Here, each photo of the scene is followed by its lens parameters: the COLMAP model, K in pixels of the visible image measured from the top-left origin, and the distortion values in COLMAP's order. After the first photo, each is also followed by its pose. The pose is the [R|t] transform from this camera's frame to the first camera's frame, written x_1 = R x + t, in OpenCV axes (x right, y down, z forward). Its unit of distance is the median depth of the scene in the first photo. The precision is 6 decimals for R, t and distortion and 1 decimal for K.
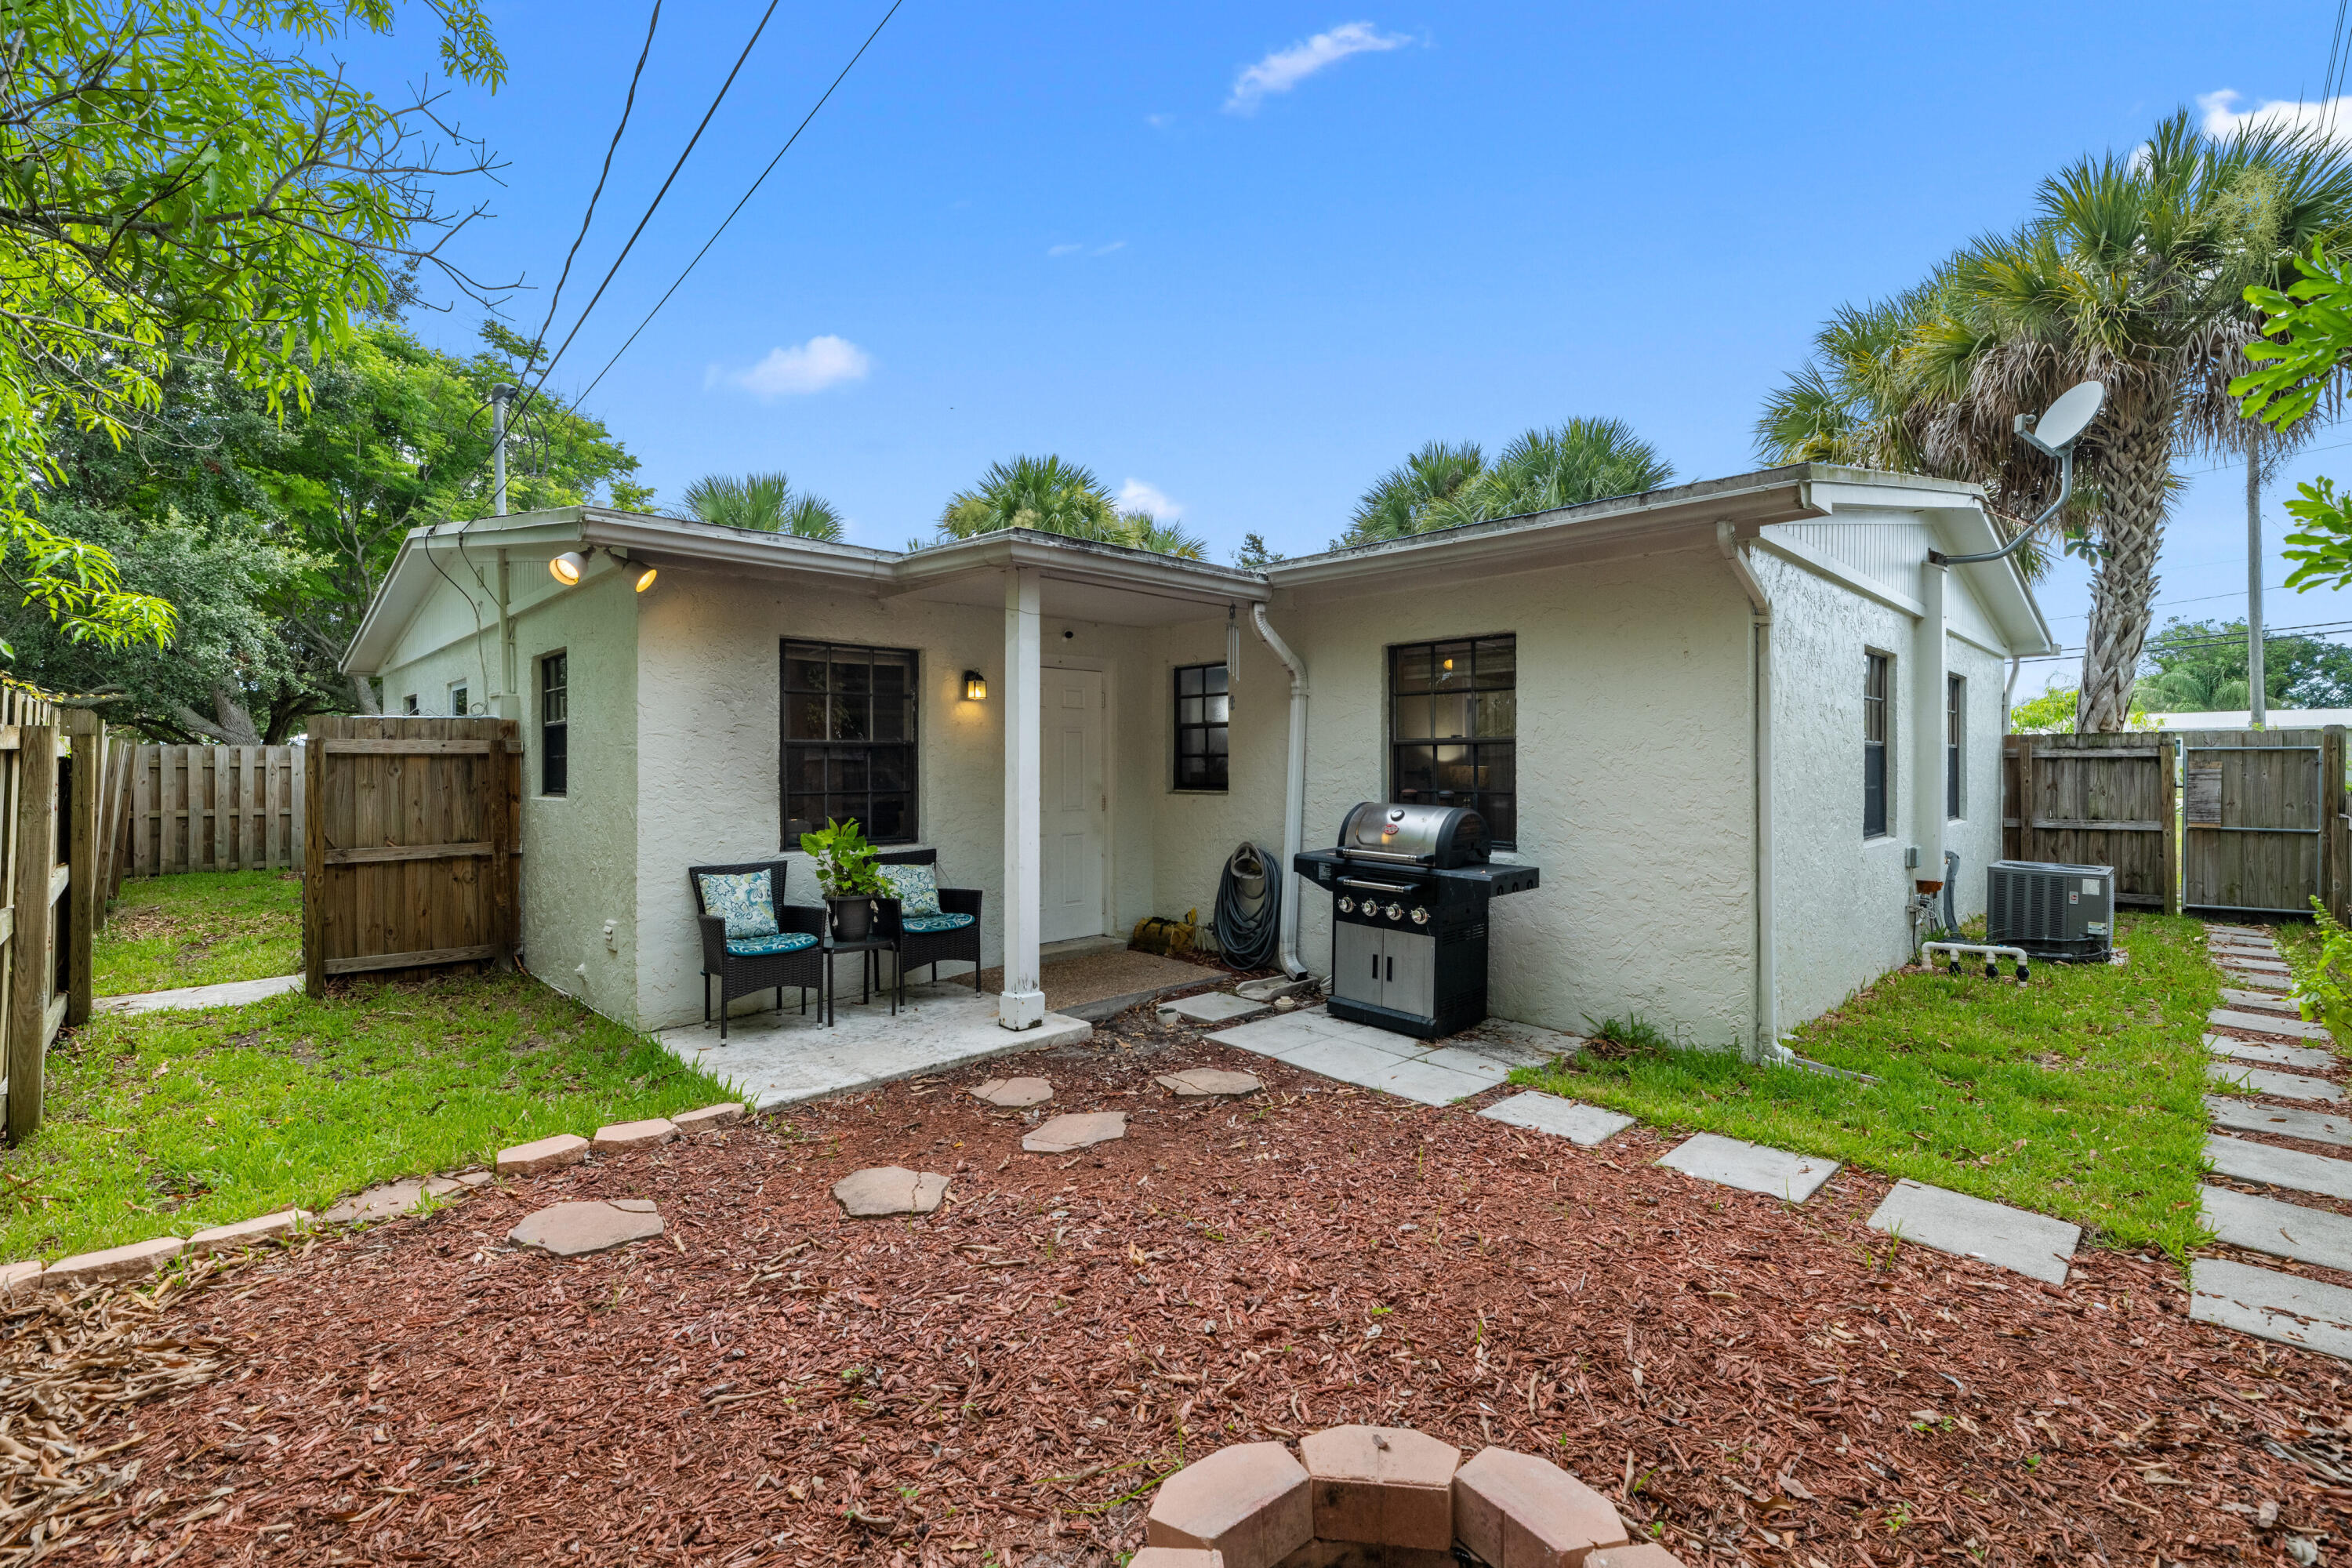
lens RADIAL K [[1050.8, 0, 1179.8], [0, 1050.8, 759.4], [0, 0, 1]] dist [-0.000789, -0.000178]
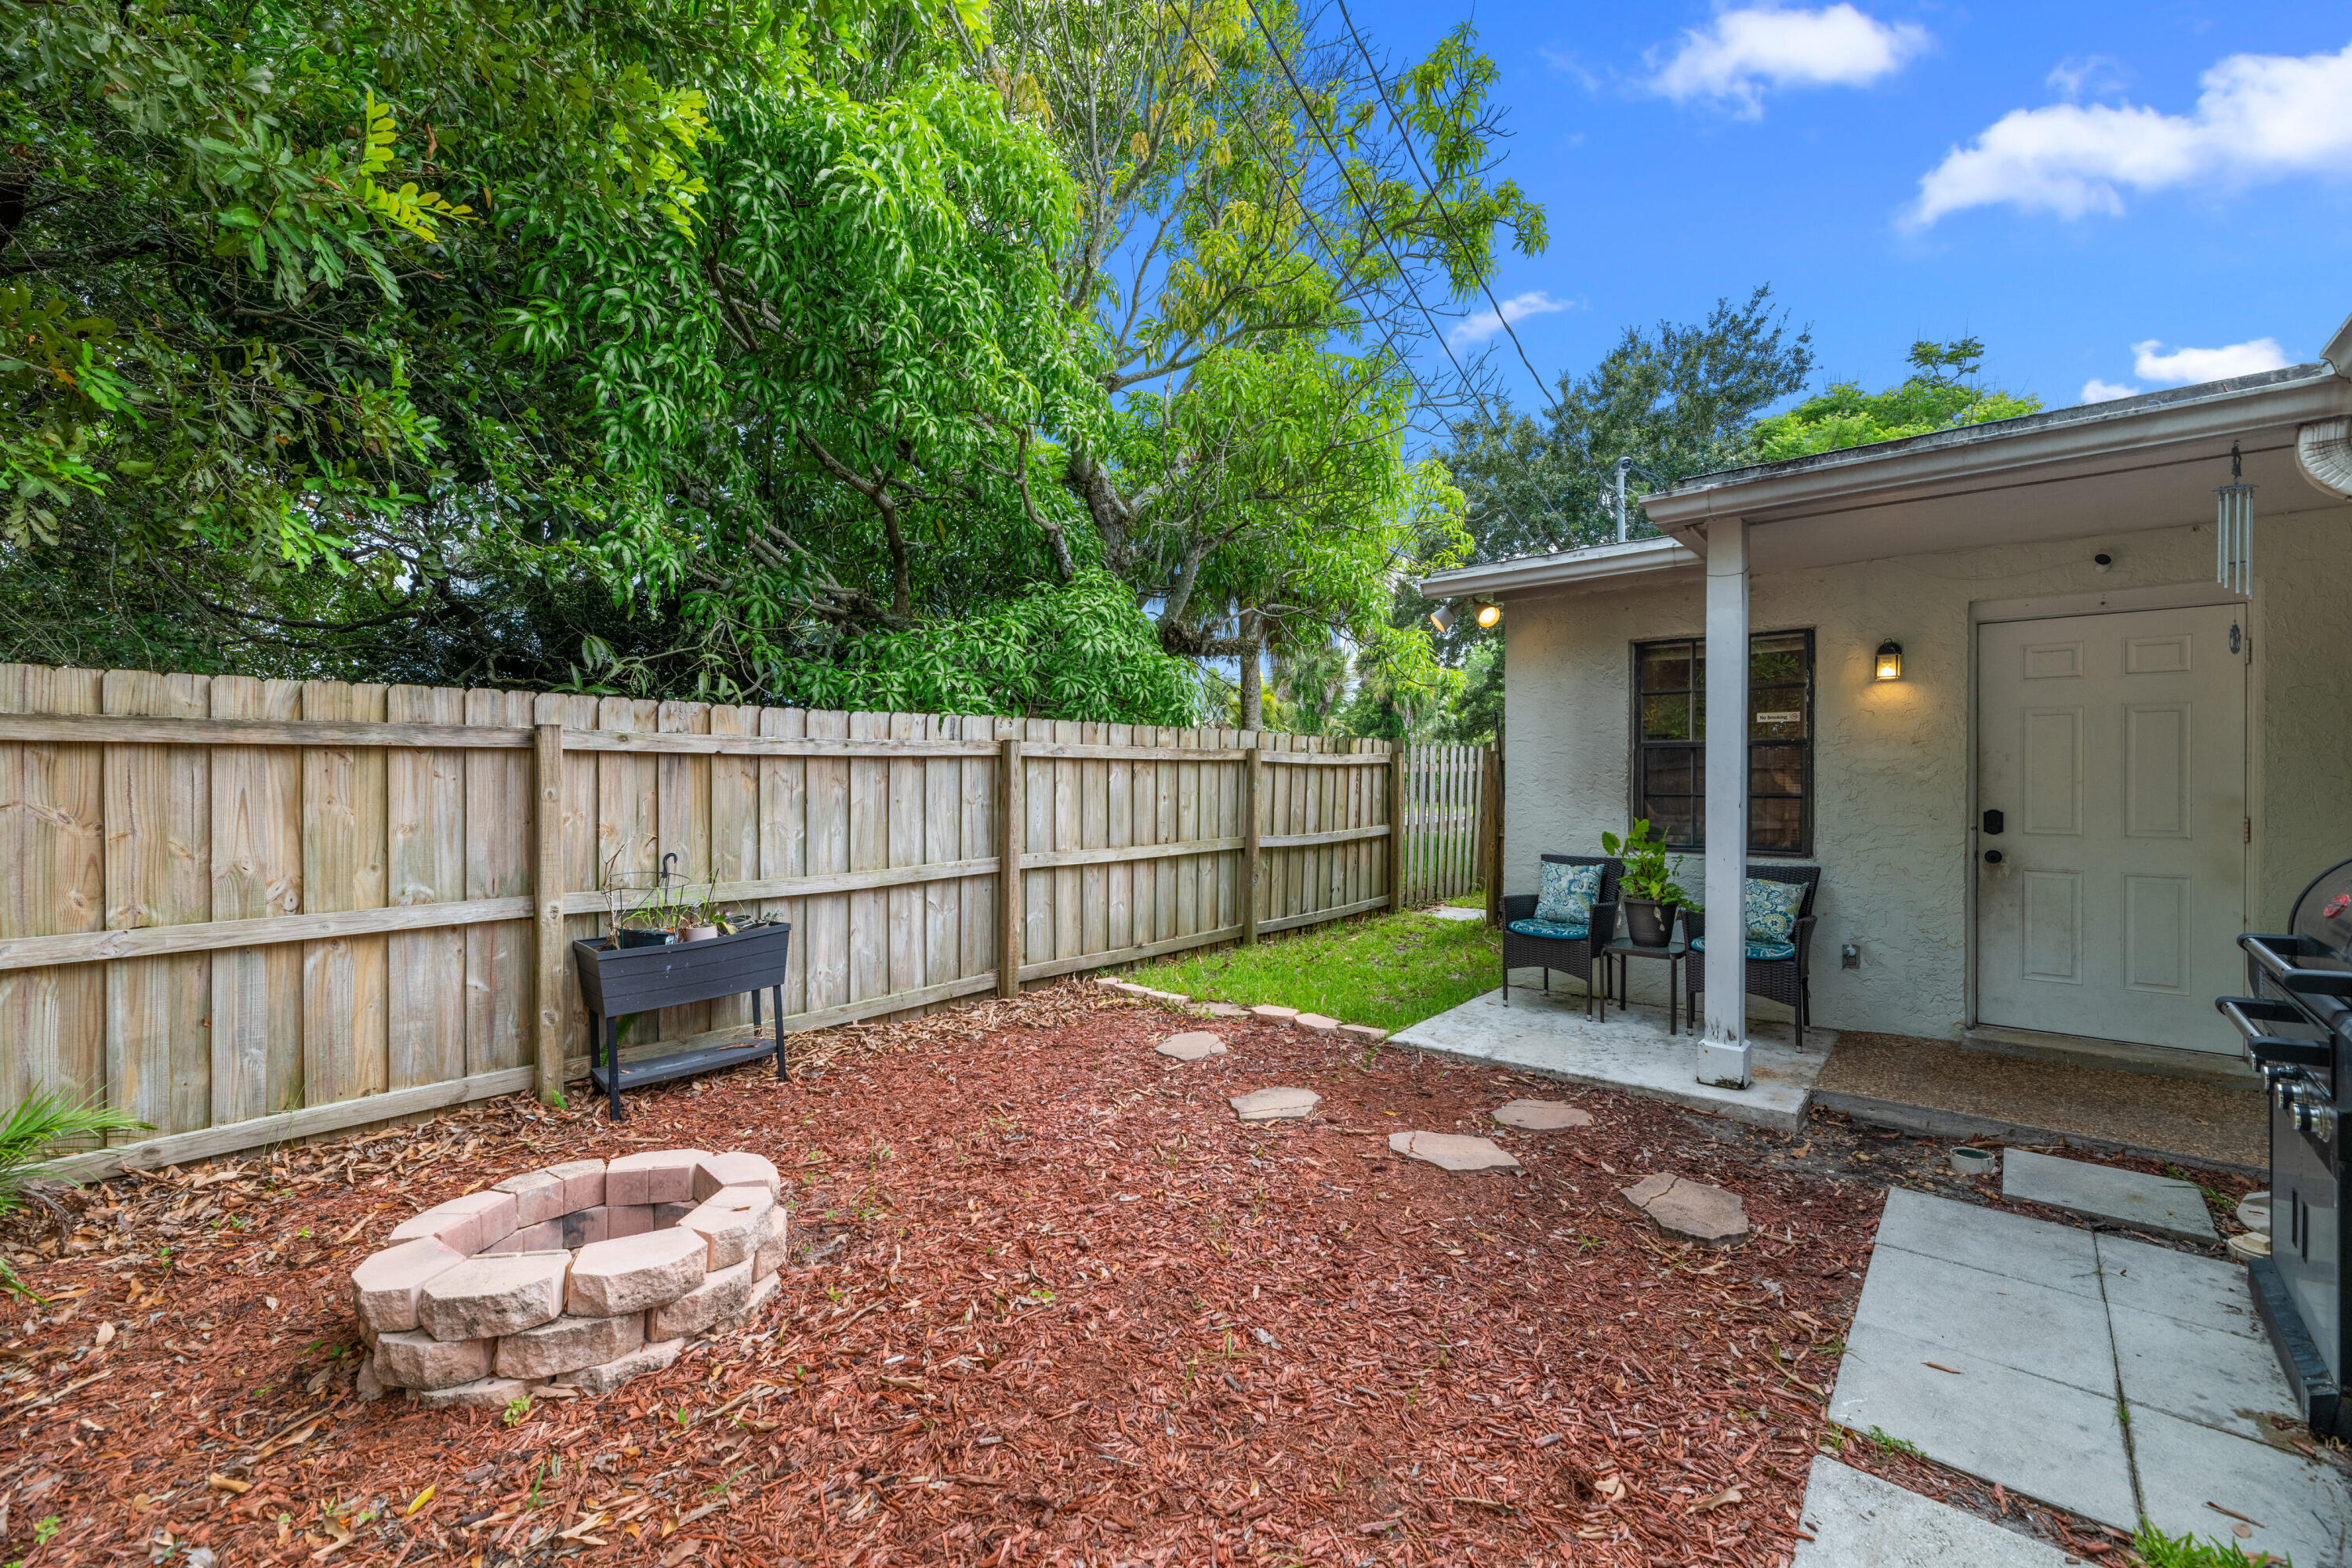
lens RADIAL K [[944.8, 0, 1181.4], [0, 944.8, 775.1], [0, 0, 1]] dist [-0.001395, -0.000201]
pose [[0.089444, 0.001340, -0.995991, 0.632733], [0.002179, 0.999996, 0.001541, 0.015195], [0.995989, -0.002308, 0.089441, 0.602947]]
